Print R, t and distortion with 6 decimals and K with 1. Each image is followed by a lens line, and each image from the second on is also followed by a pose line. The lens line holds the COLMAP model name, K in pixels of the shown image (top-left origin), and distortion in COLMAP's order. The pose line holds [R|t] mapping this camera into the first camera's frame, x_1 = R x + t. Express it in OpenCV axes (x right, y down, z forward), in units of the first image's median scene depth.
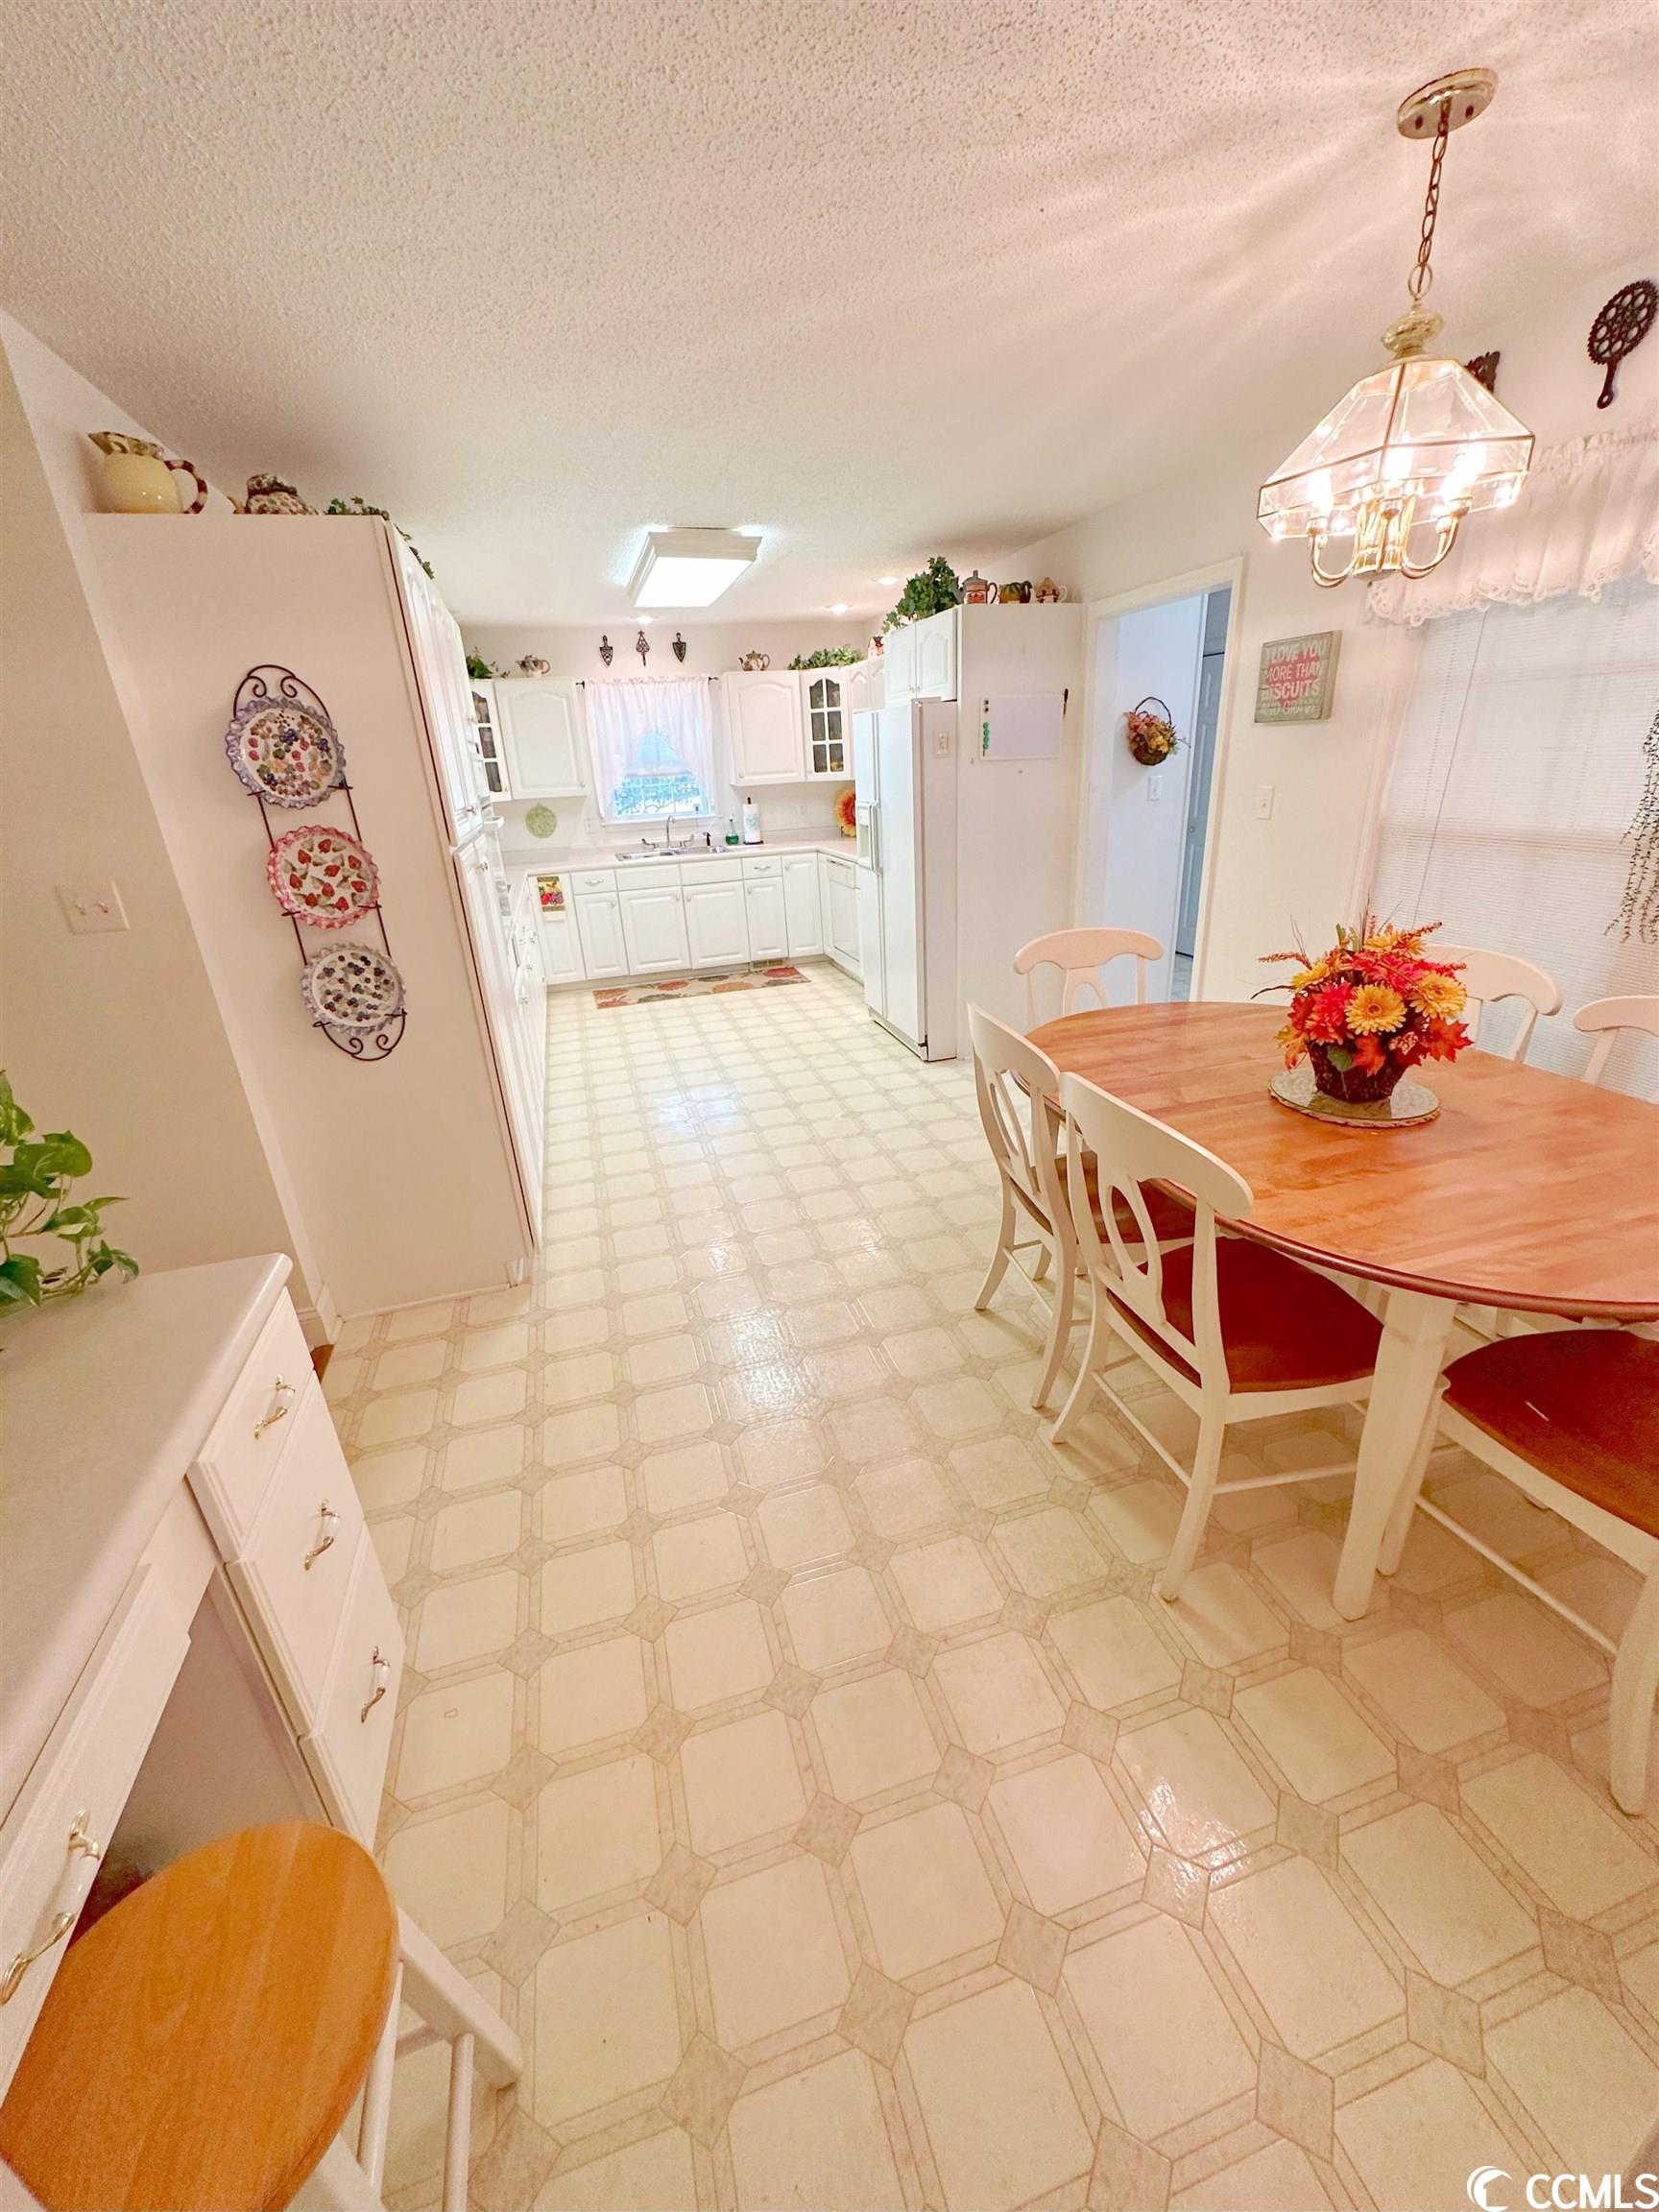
lens RADIAL K [[885.1, 0, 834.5], [0, 885.1, 1116.3], [0, 0, 1]] dist [-0.002326, -0.000061]
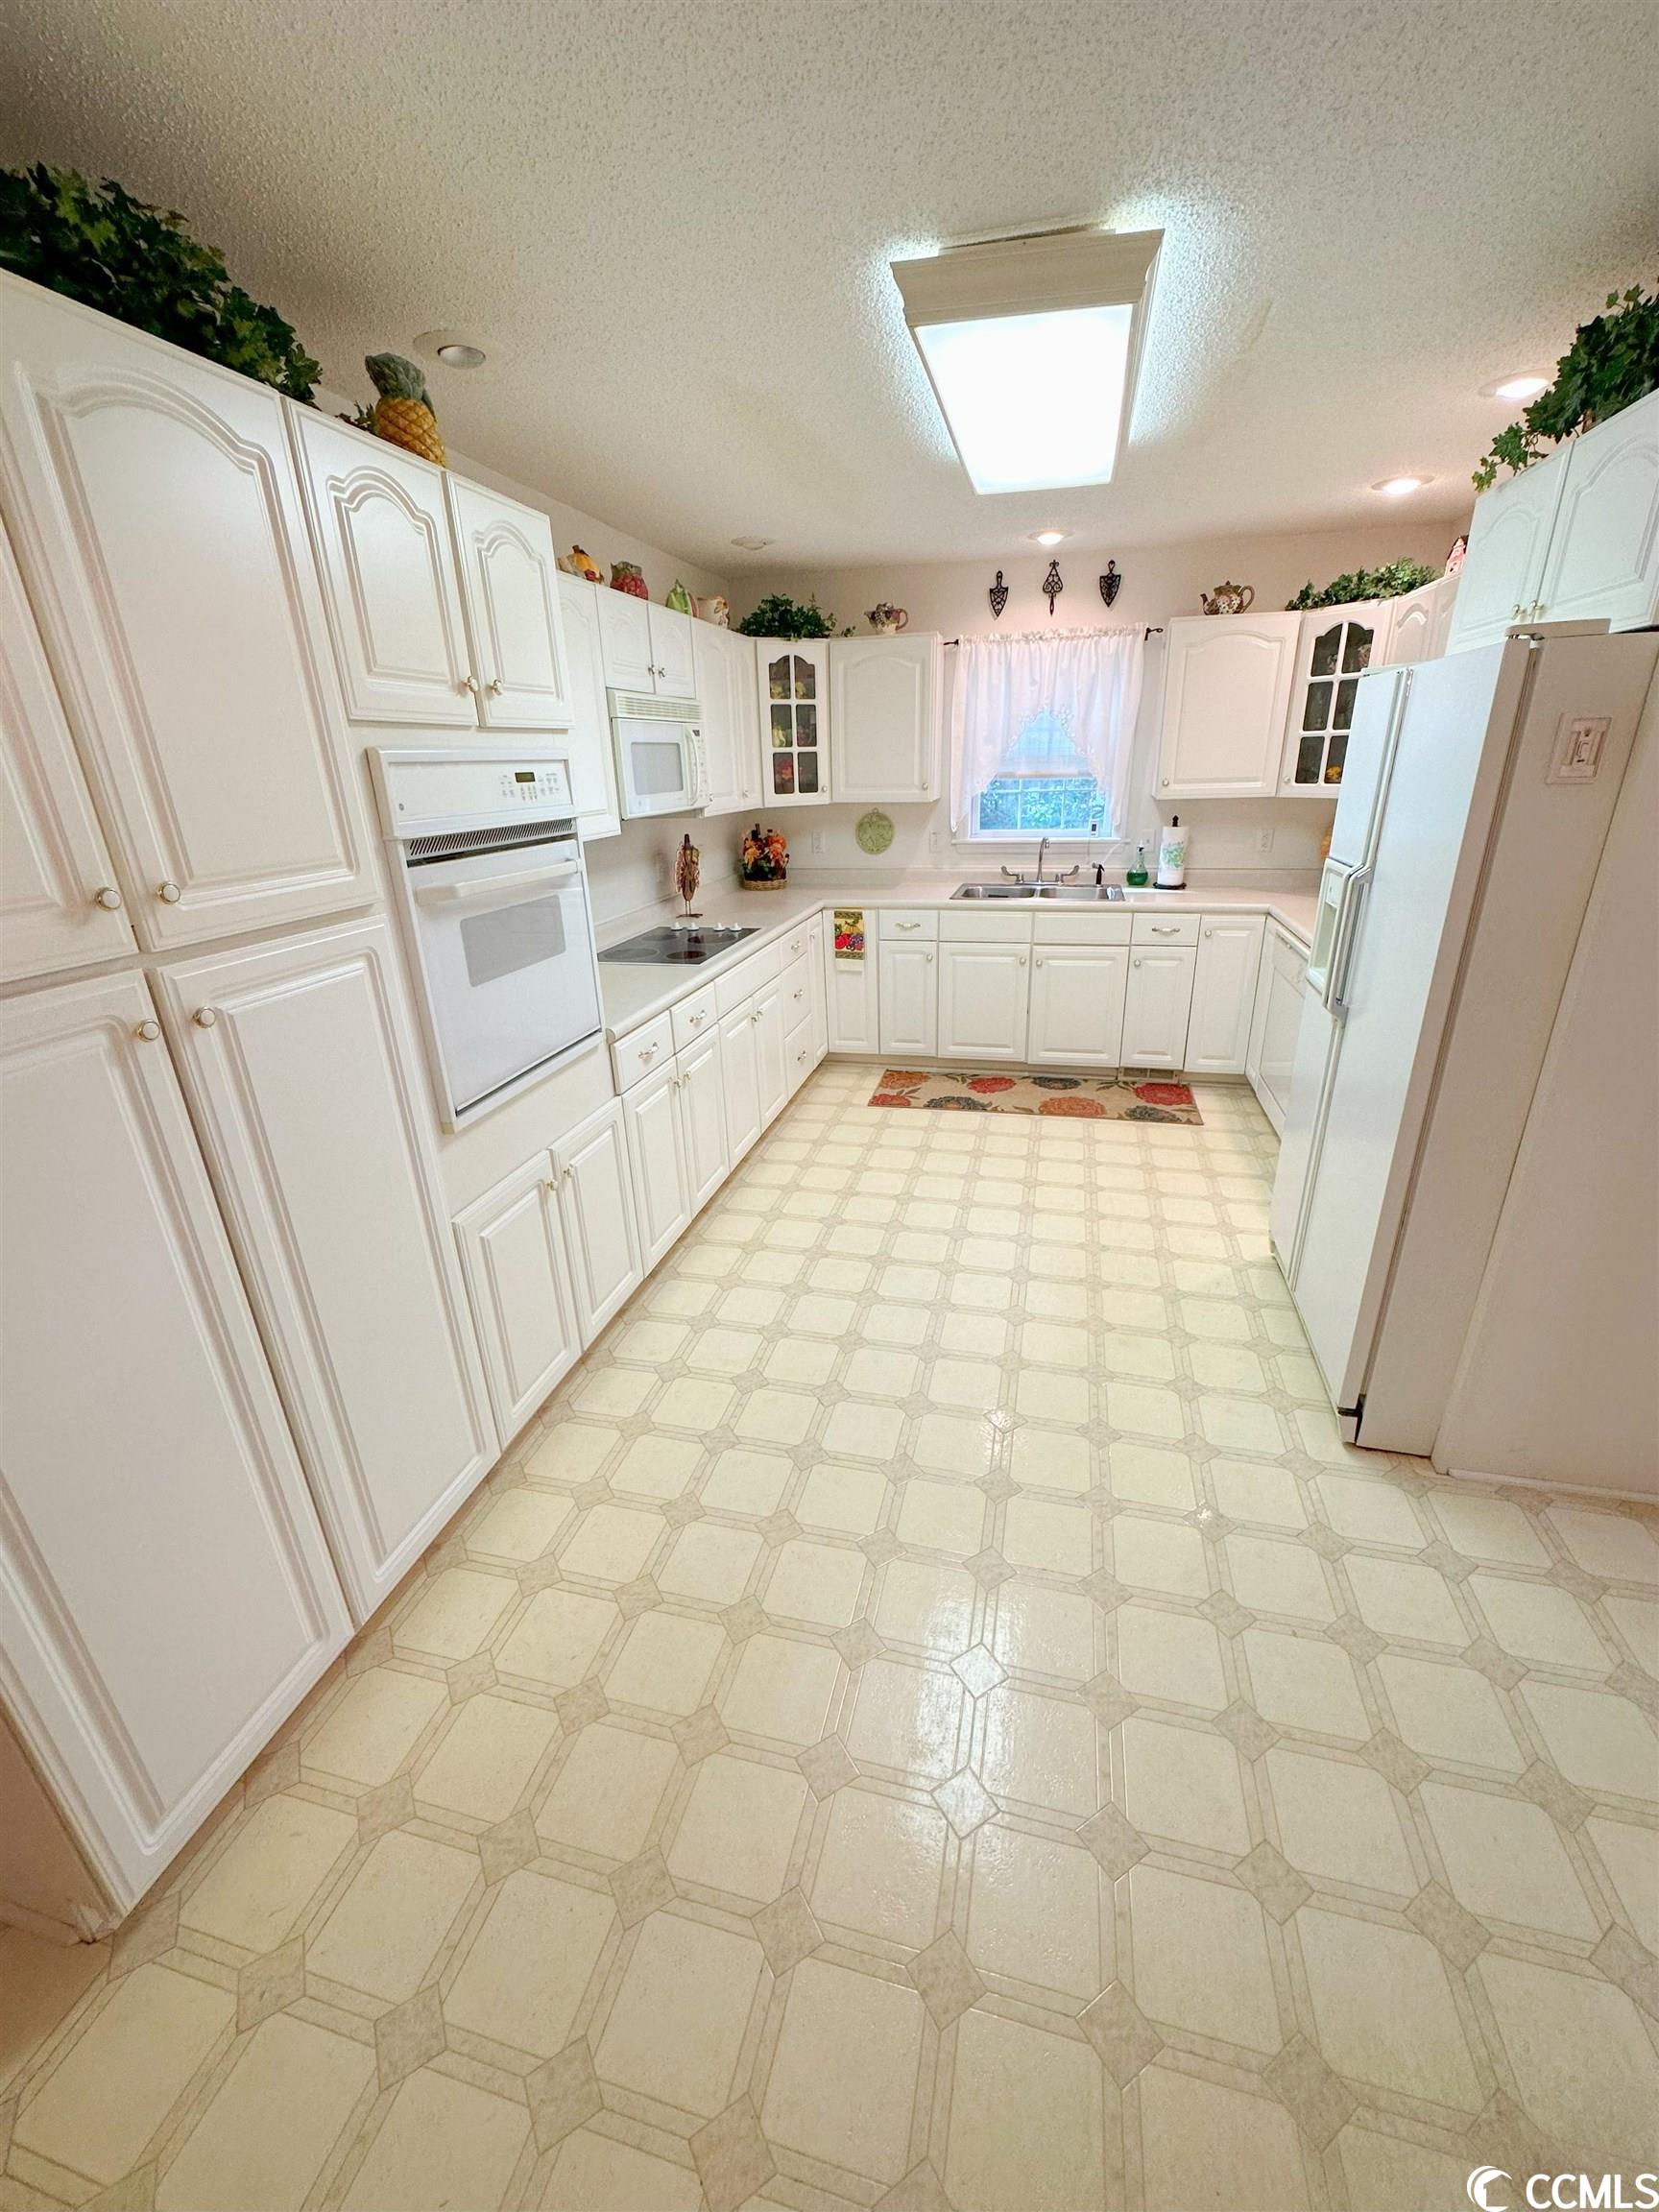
lens RADIAL K [[885.1, 0, 836.8], [0, 885.1, 1108.7], [0, 0, 1]] dist [-0.002326, -0.000061]
pose [[0.859478, 0.213545, -0.464430, 0.037723], [-0.209957, 0.975859, 0.060152, -0.149595], [0.466063, 0.045811, 0.883565, 0.349170]]
